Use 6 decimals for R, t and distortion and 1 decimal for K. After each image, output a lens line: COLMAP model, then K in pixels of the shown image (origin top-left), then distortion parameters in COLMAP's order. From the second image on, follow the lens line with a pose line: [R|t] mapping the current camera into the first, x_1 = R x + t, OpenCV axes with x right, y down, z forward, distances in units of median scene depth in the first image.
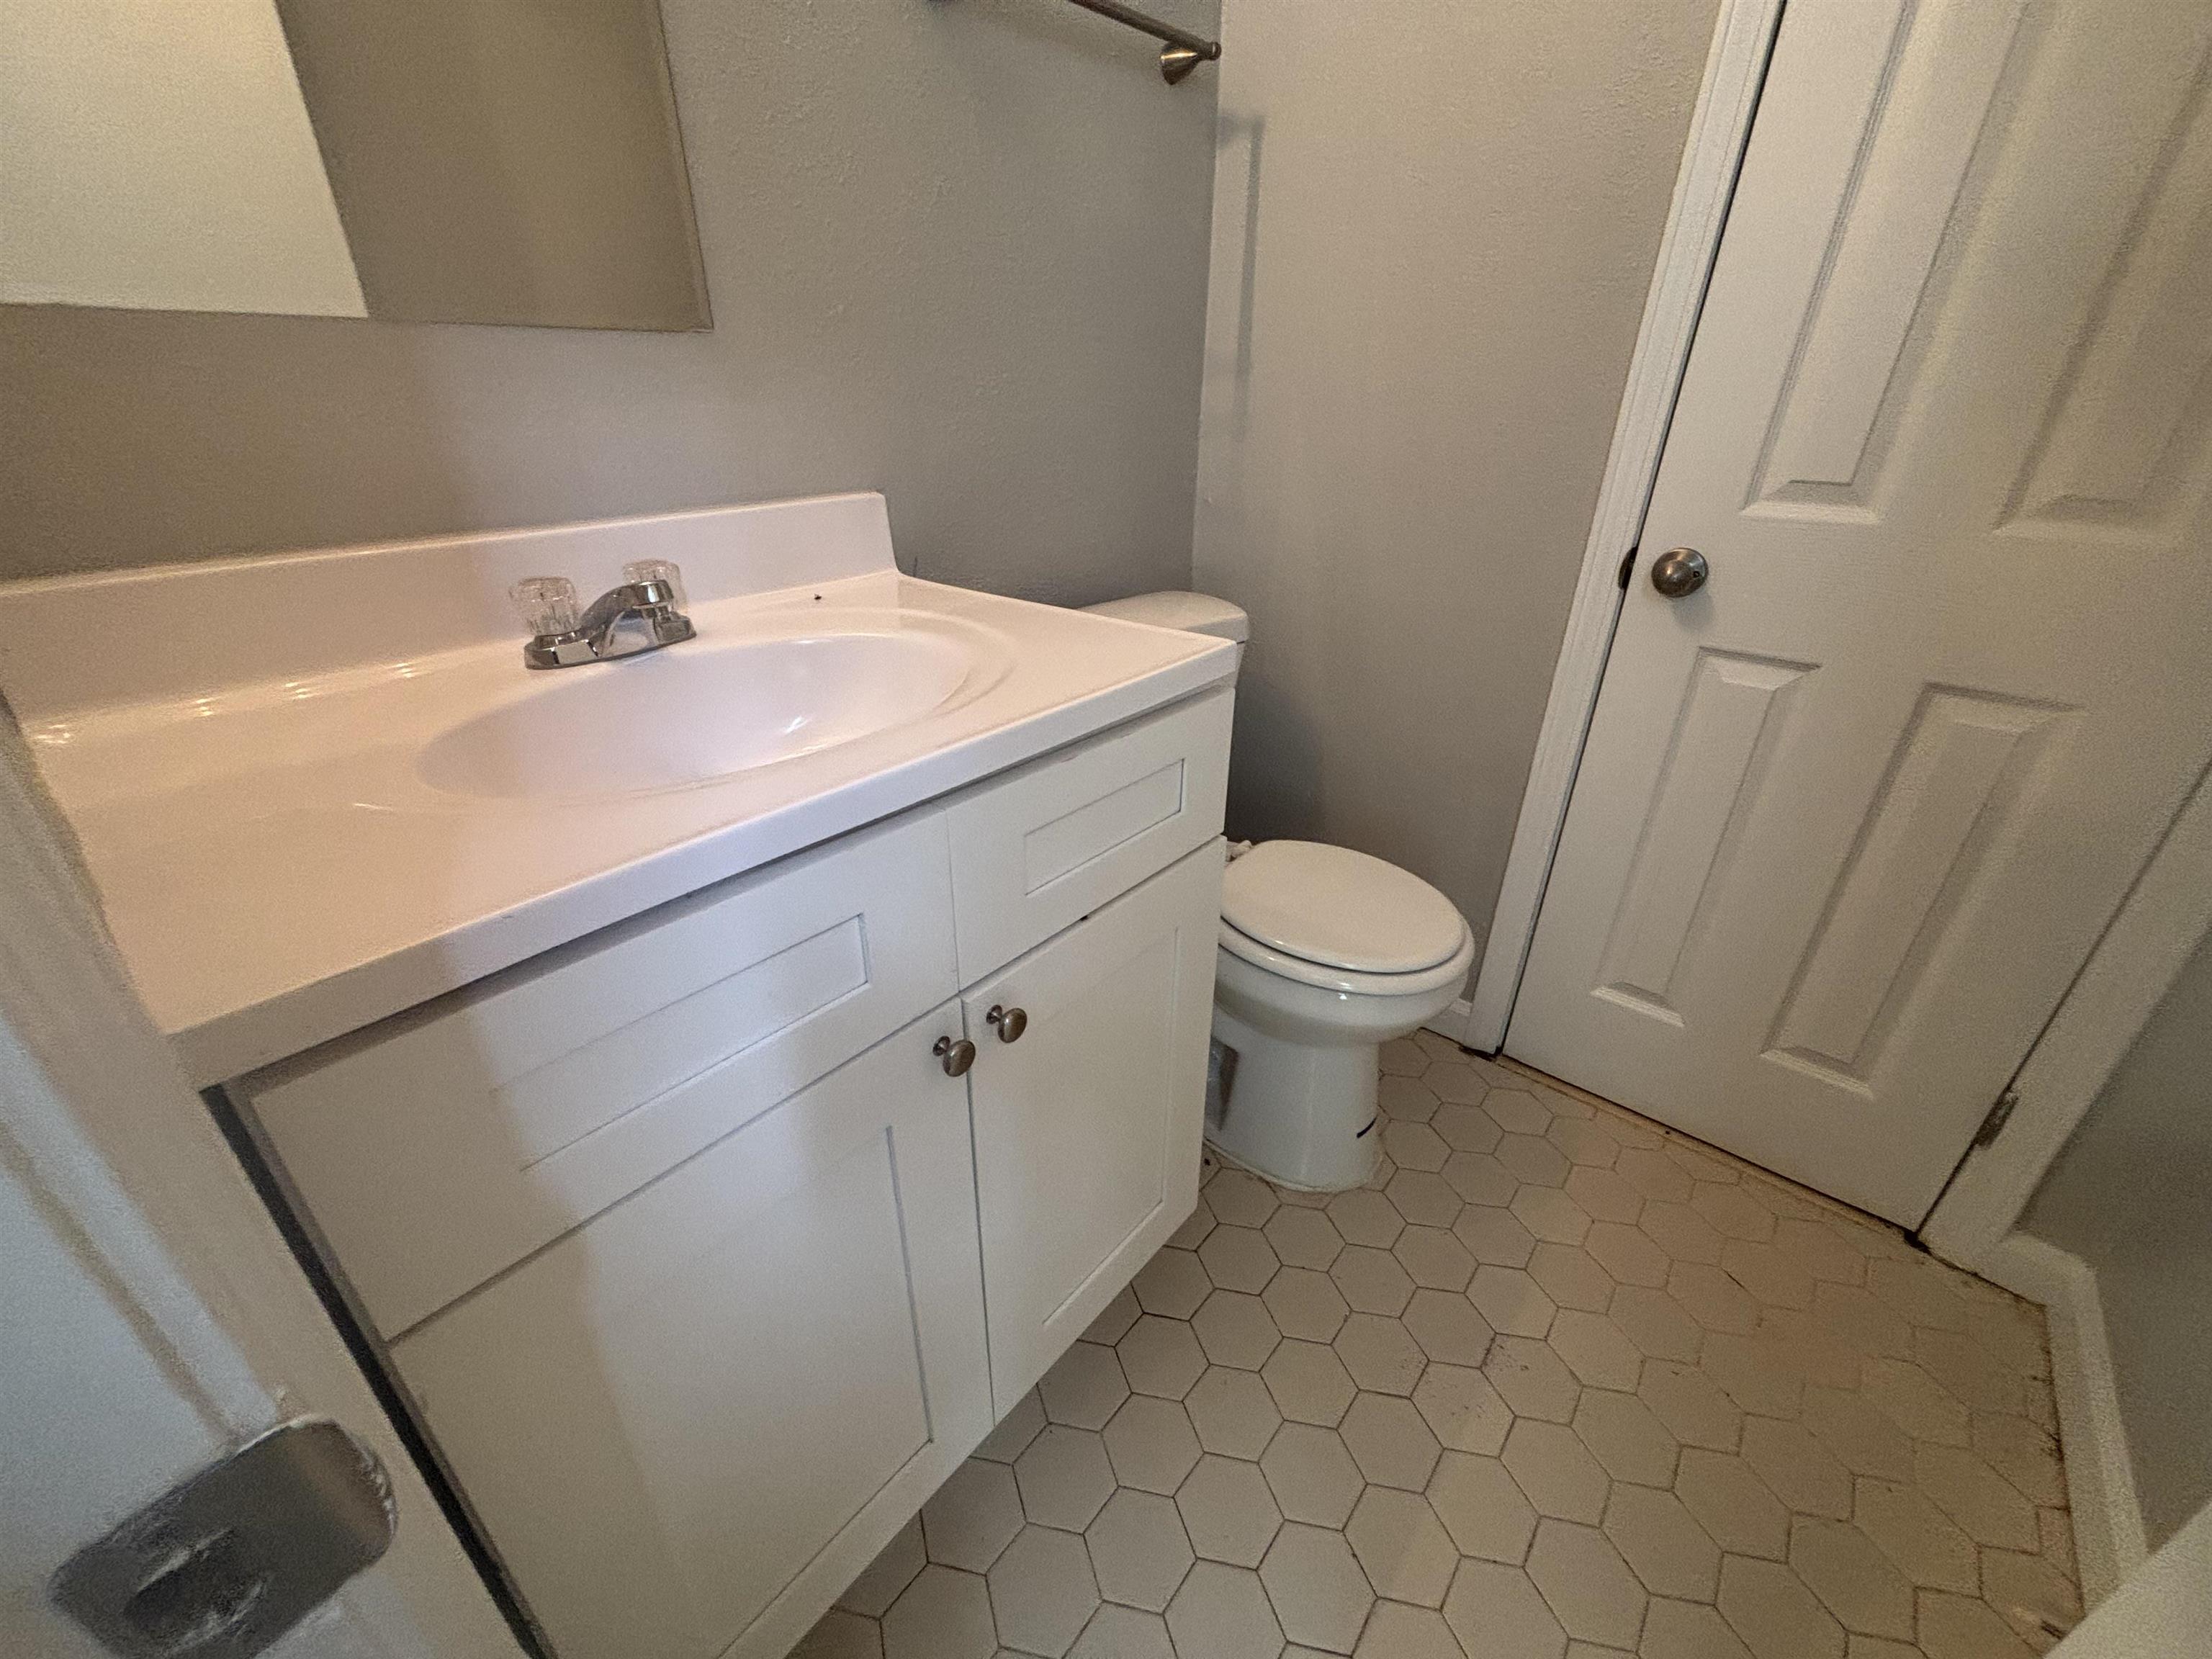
lens RADIAL K [[890.8, 0, 1112.7], [0, 890.8, 843.8], [0, 0, 1]] dist [0.007746, -0.001761]
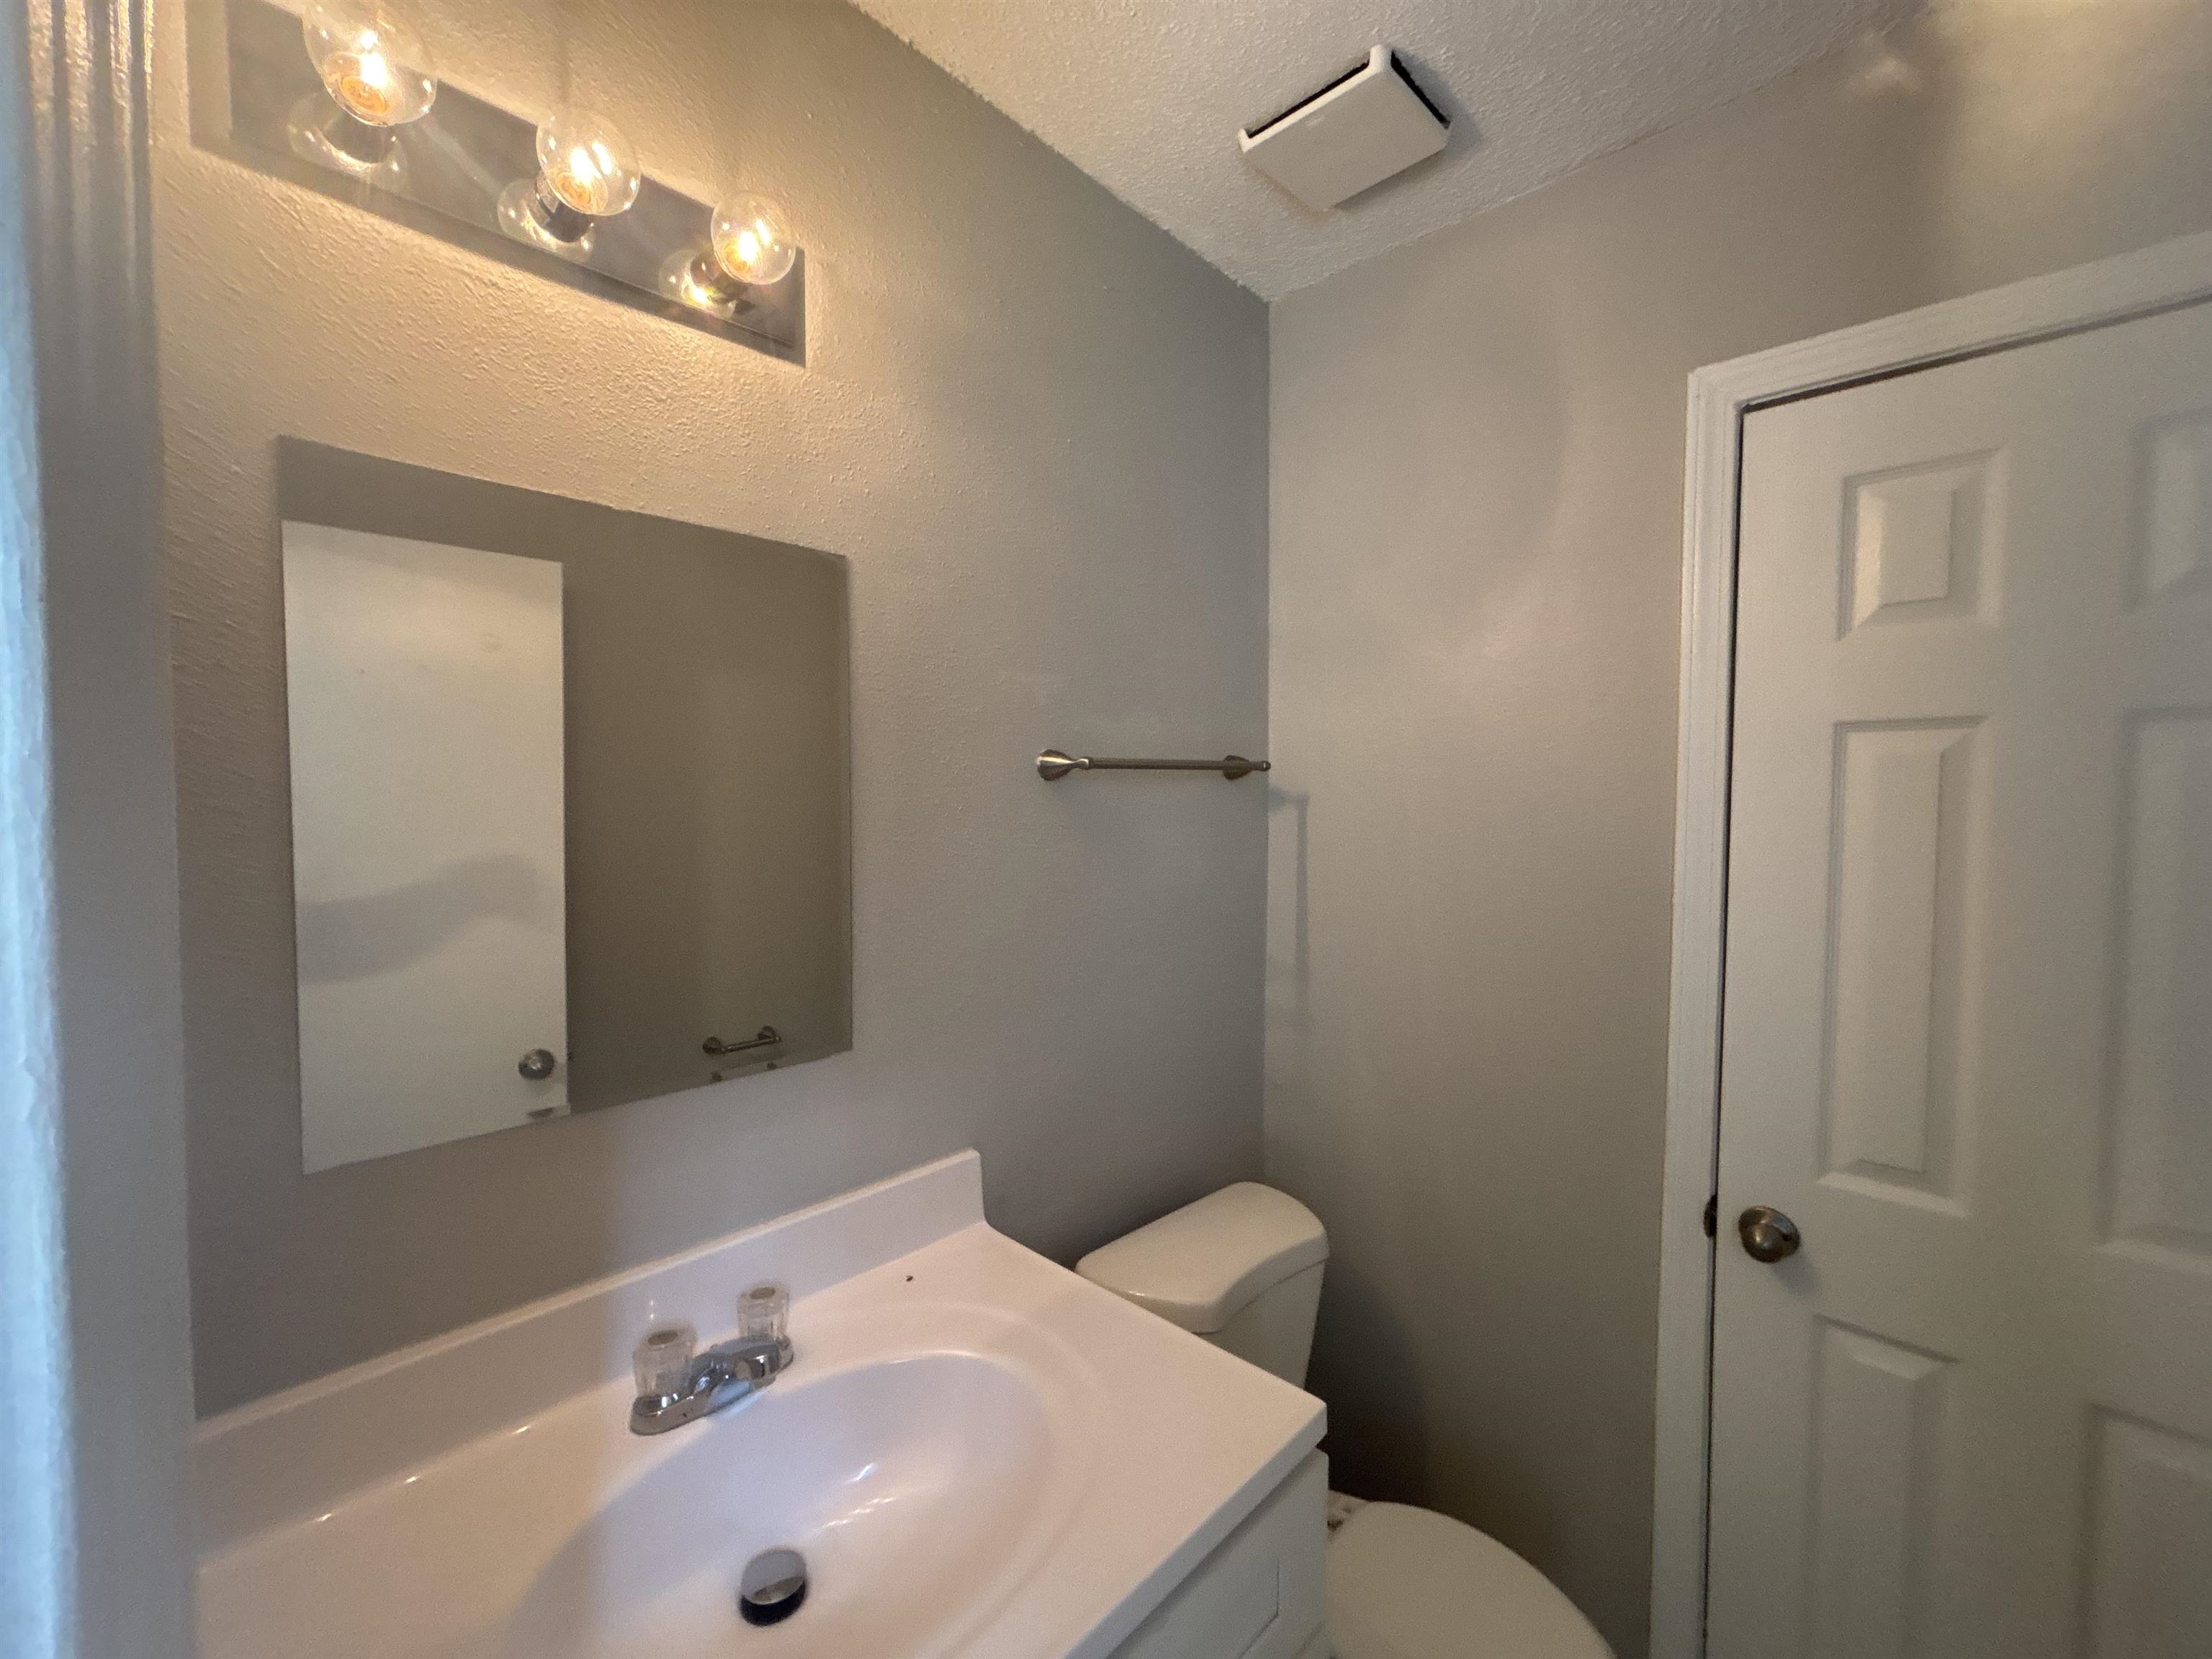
lens RADIAL K [[890.8, 0, 1102.0], [0, 890.8, 840.2], [0, 0, 1]] dist [0.007746, -0.001761]
pose [[0.995374, -0.003987, -0.095994, 0.004188], [-0.037023, 0.906056, -0.421535, -0.246404], [0.088657, 0.423139, 0.901717, -0.124766]]
